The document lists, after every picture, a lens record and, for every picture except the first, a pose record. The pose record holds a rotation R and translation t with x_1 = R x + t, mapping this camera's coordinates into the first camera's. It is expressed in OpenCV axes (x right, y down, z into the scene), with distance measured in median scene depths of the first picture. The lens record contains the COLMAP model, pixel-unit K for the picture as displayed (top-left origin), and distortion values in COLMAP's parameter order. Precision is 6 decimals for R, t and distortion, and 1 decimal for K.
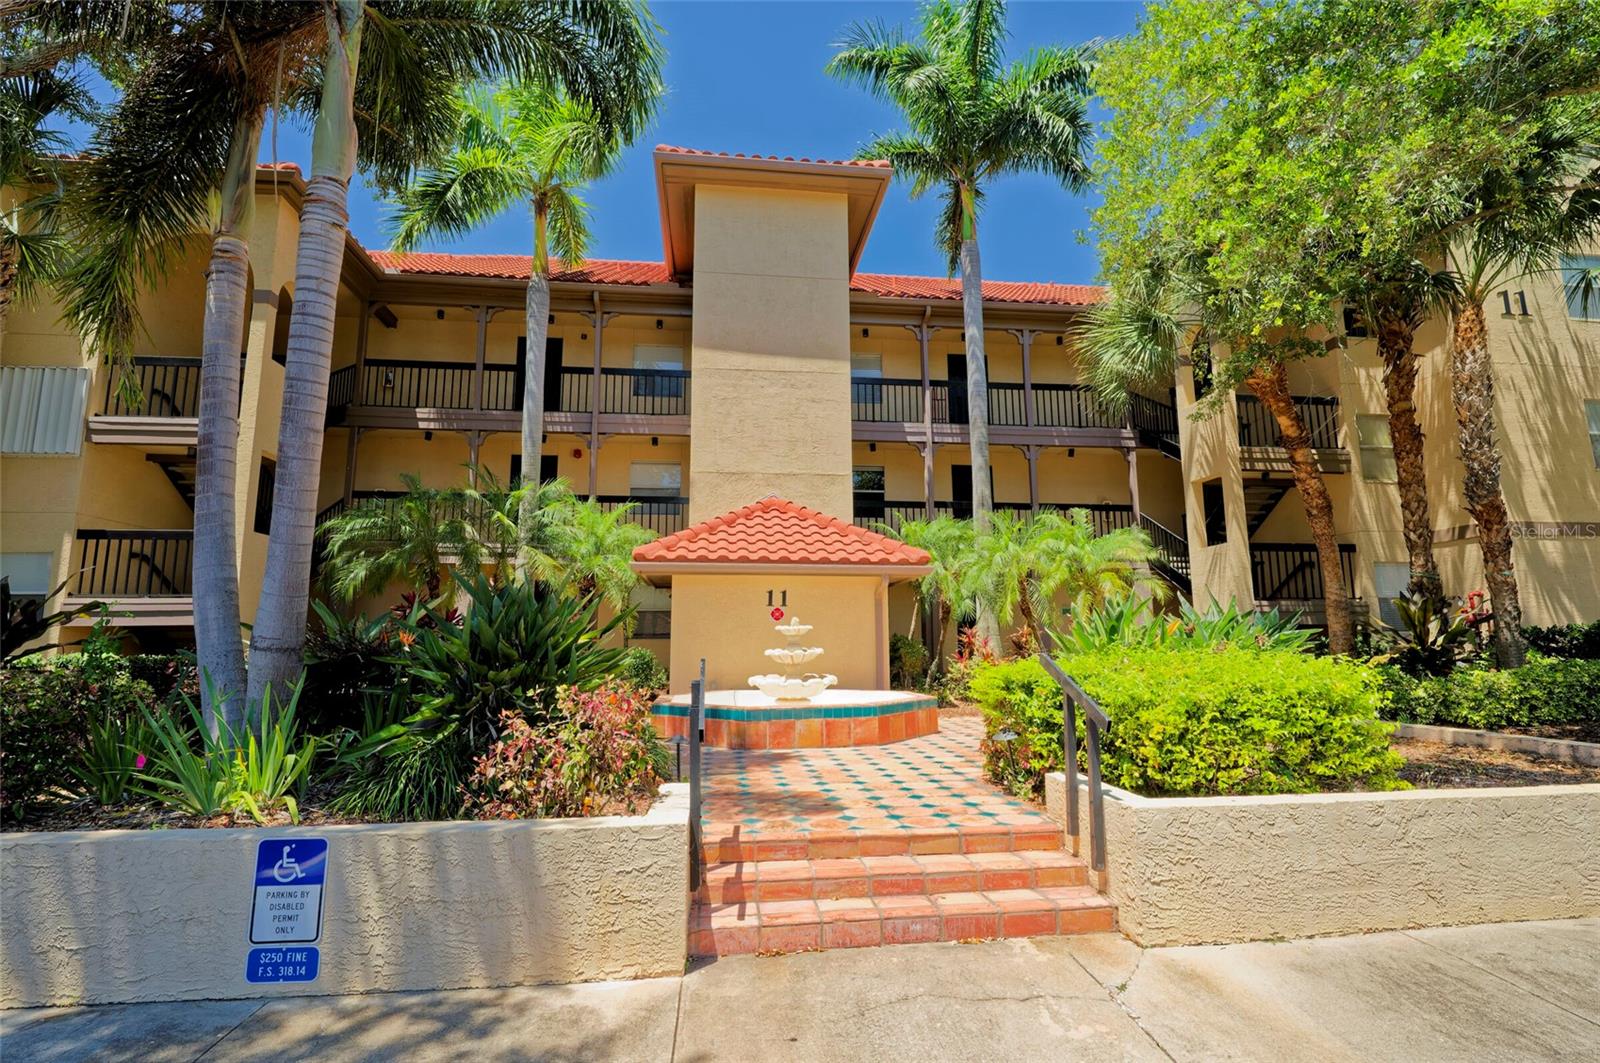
lens RADIAL K [[781.2, 0, 812.7], [0, 781.2, 528.2], [0, 0, 1]] dist [0.000964, 0.000347]
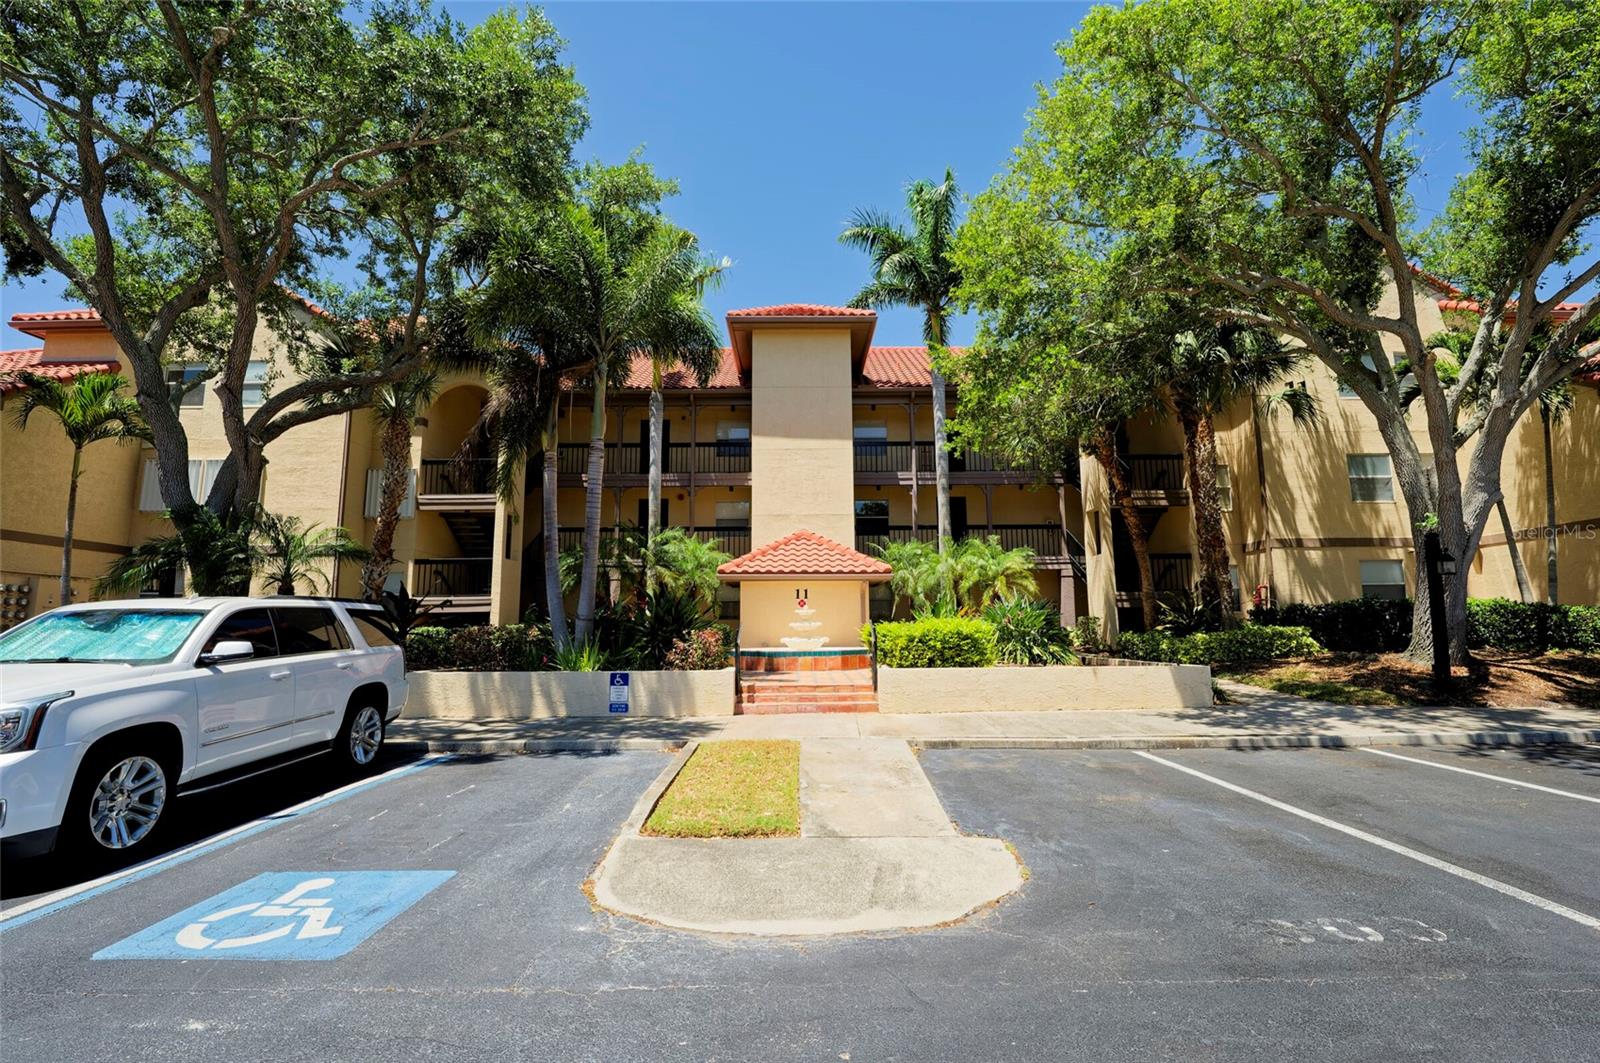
lens RADIAL K [[731.0, 0, 803.8], [0, 731.0, 531.3], [0, 0, 1]] dist [-0.000483, -0.005201]
pose [[0.993390, -0.018736, -0.113246, 0.126498], [0.020511, 0.999684, 0.014526, -0.062227], [0.112938, -0.016753, 0.993461, -0.513447]]
